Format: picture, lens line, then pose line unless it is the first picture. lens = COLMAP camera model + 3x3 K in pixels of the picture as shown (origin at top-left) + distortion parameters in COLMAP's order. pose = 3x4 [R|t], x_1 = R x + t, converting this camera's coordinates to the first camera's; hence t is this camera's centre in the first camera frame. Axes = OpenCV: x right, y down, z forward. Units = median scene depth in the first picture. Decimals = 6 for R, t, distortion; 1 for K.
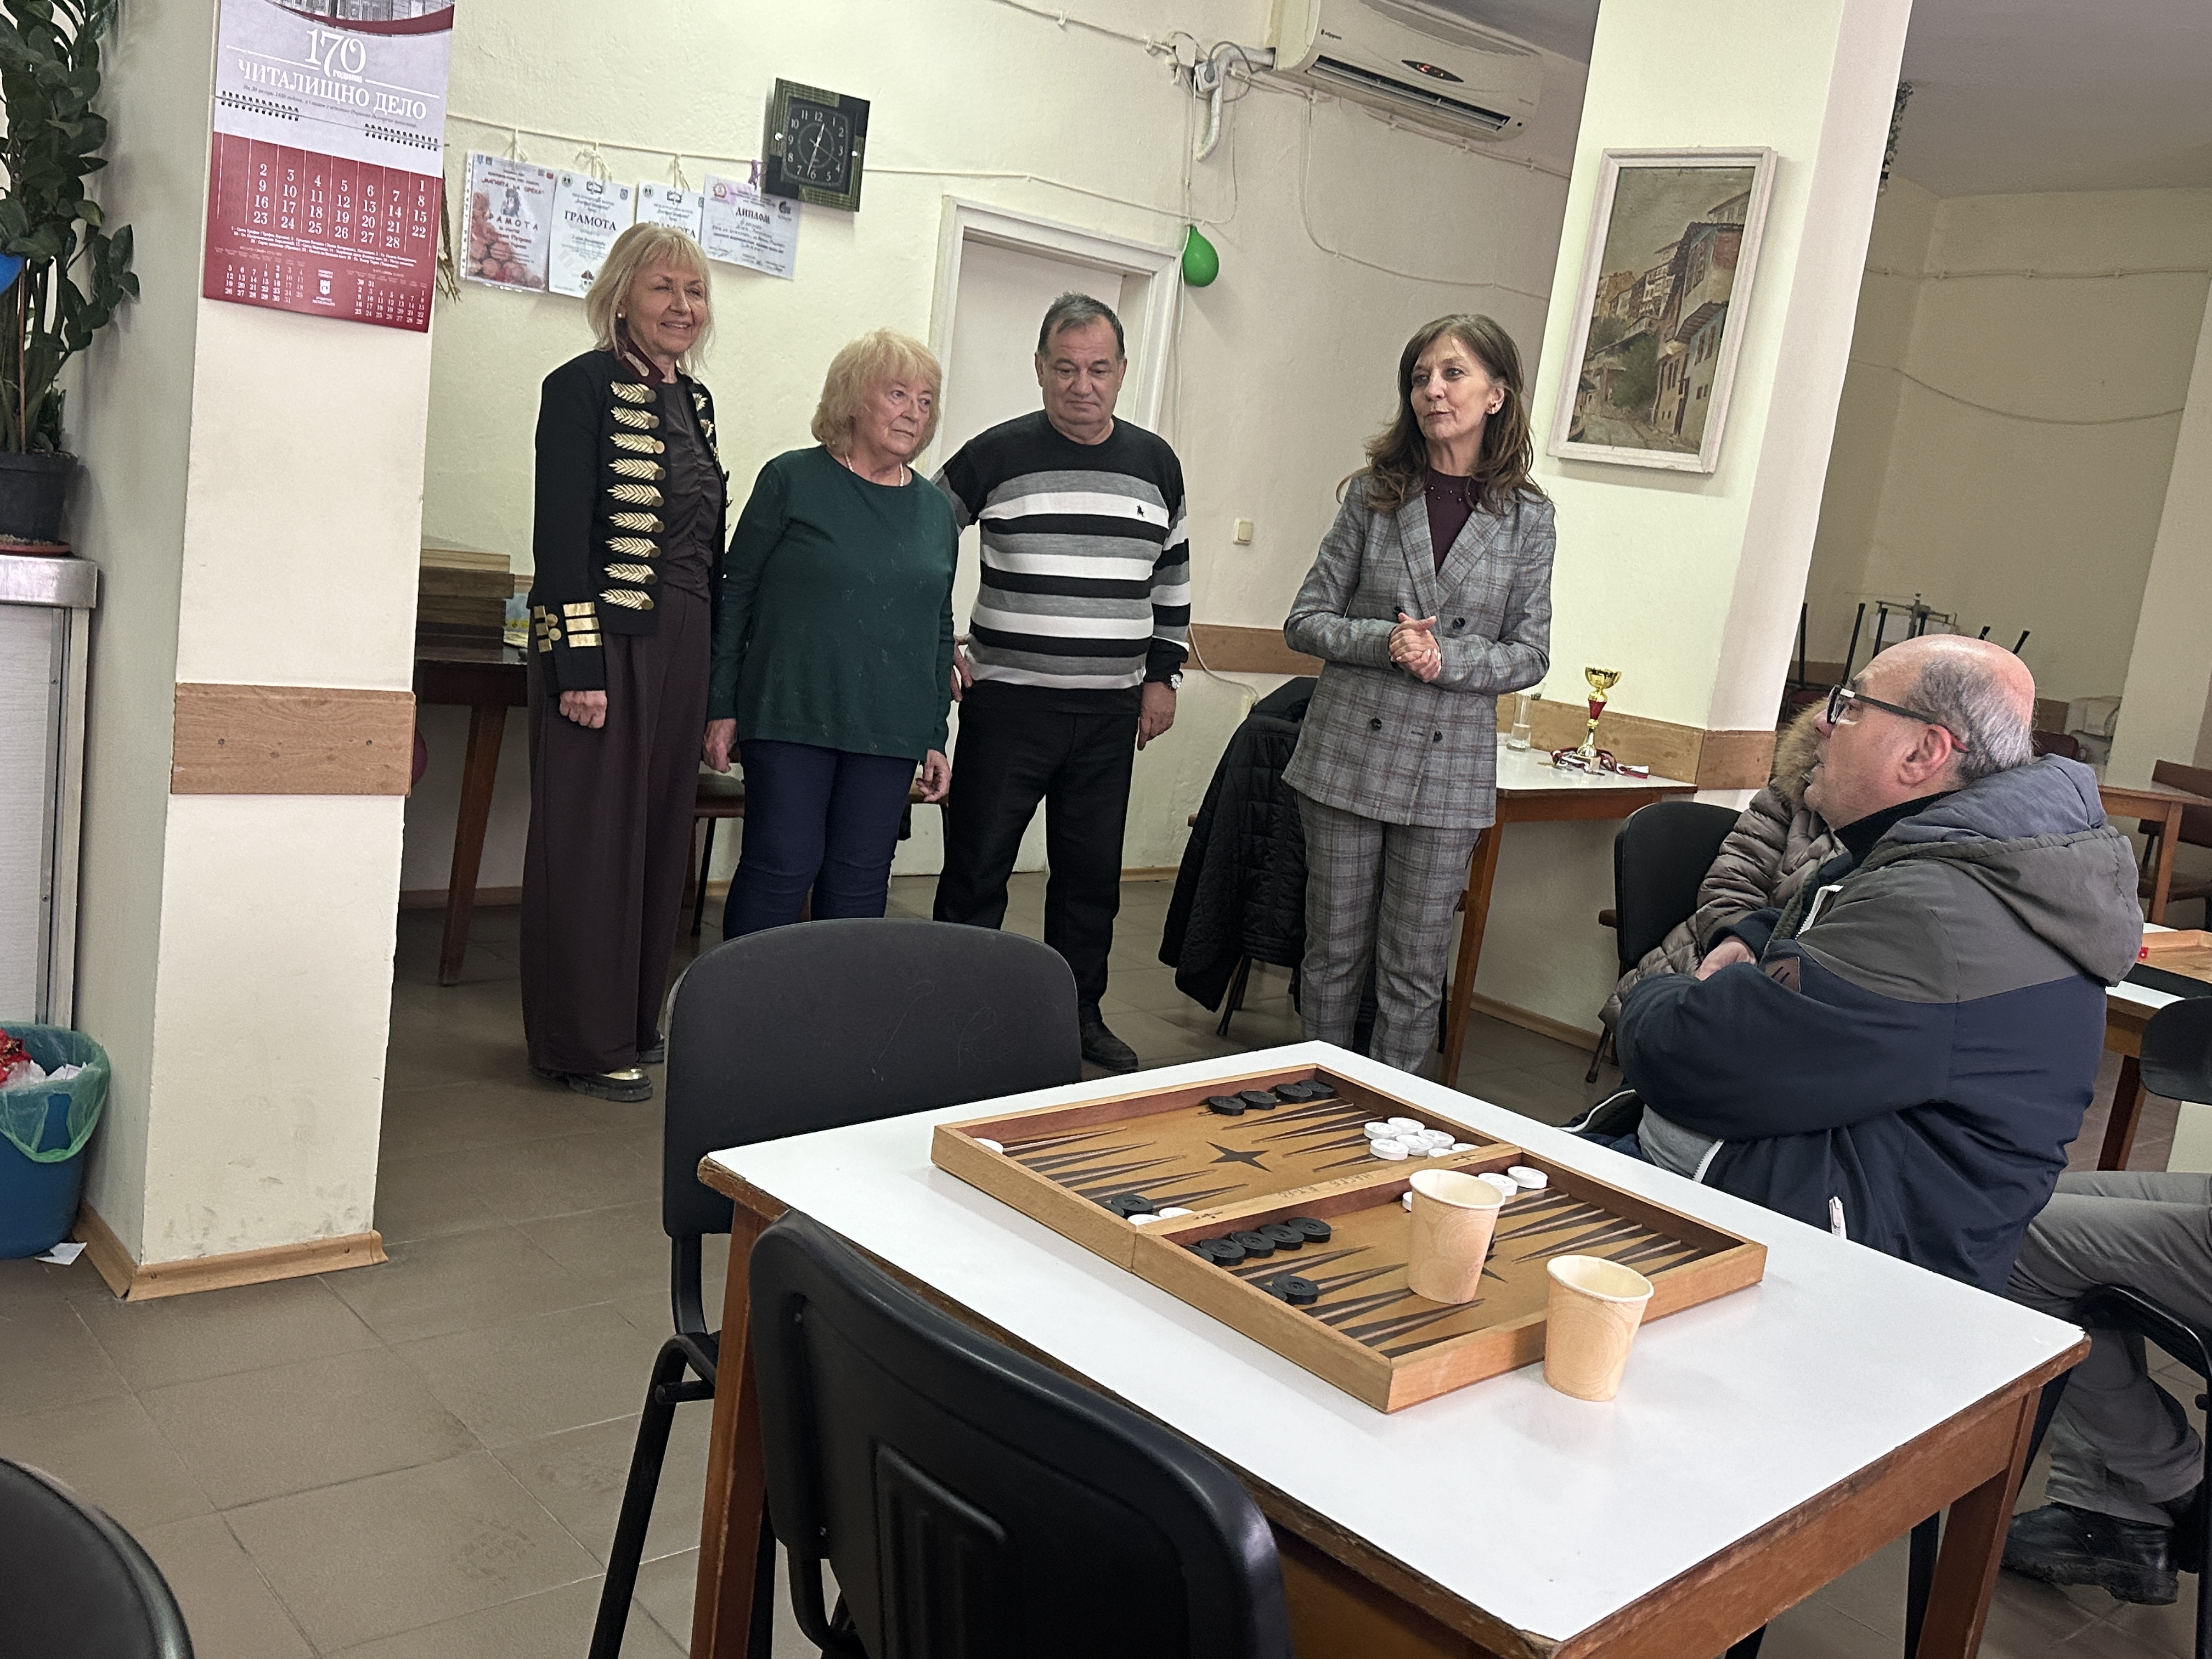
lens RADIAL K [[2038.1, 0, 1079.5], [0, 2038.1, 834.2], [0, 0, 1]] dist [0.172586, -0.382011]
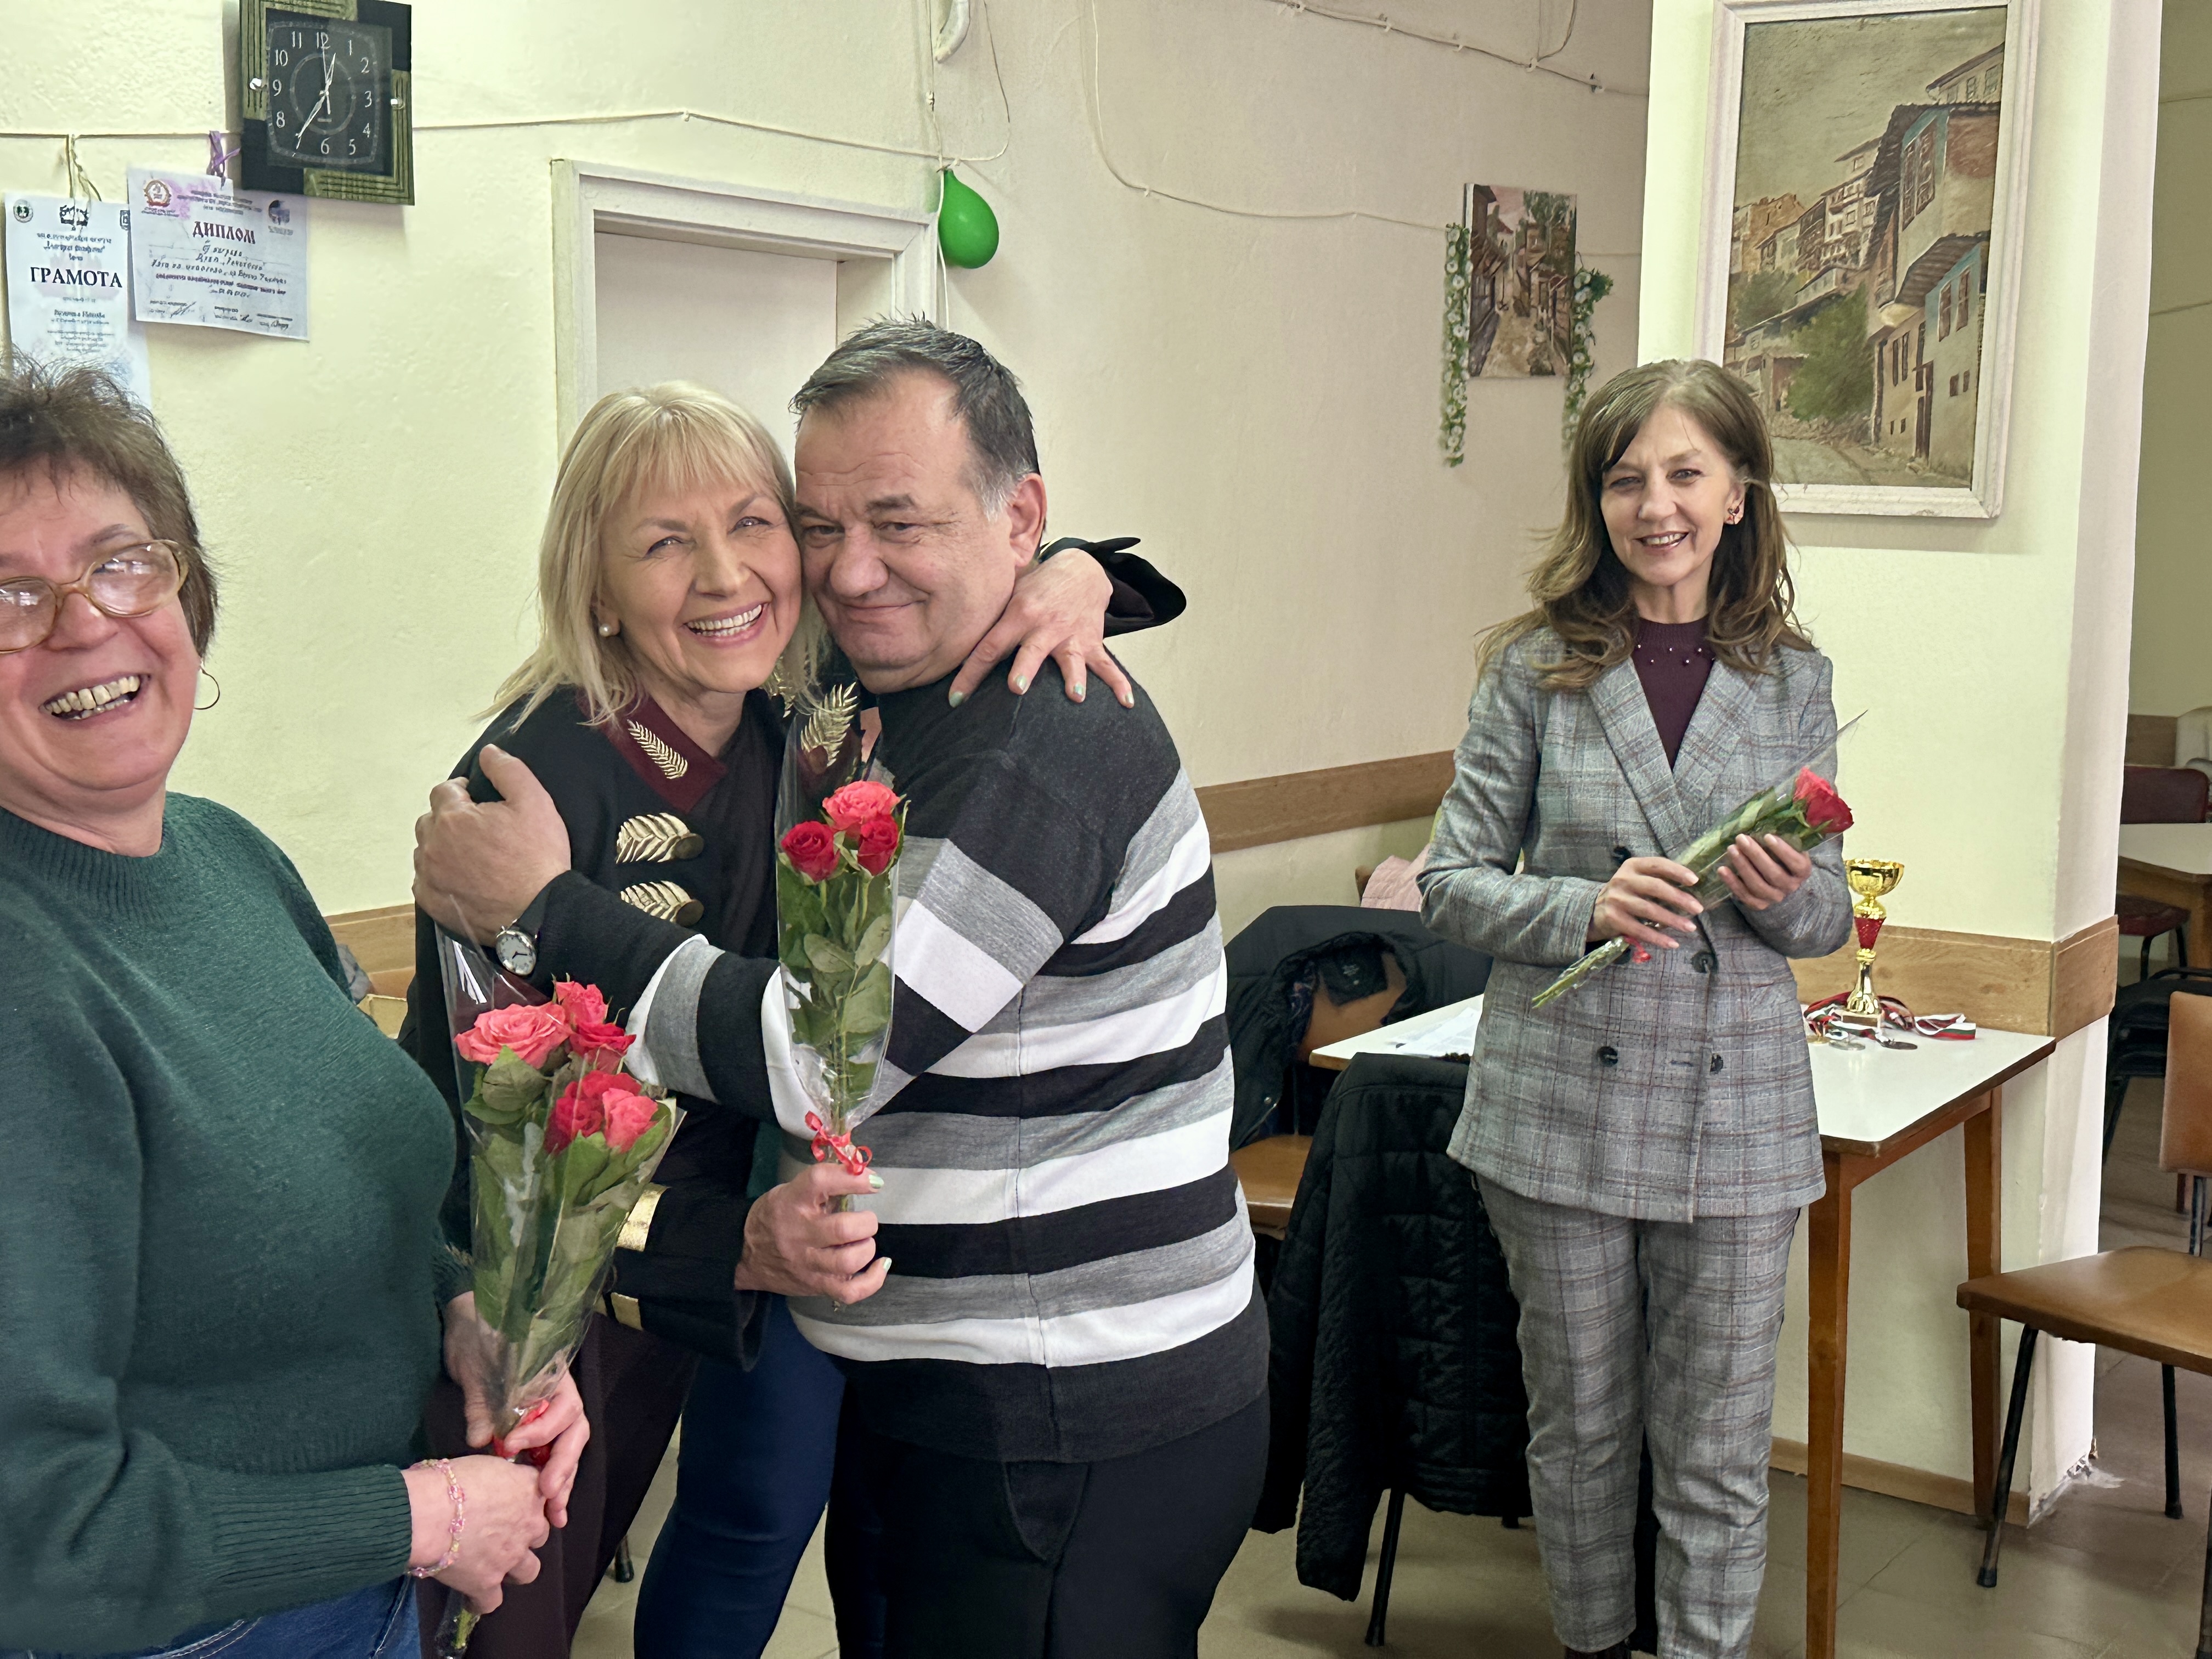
lens RADIAL K [[2718.9, 0, 1120.9], [0, 2718.9, 787.7], [0, 0, 1]] dist [0.233073, -0.591472]
pose [[0.962998, -0.140876, 0.229758, -0.130930], [0.150387, 0.988328, -0.024331, -0.116966], [-0.223648, 0.057983, 0.972944, 0.290623]]
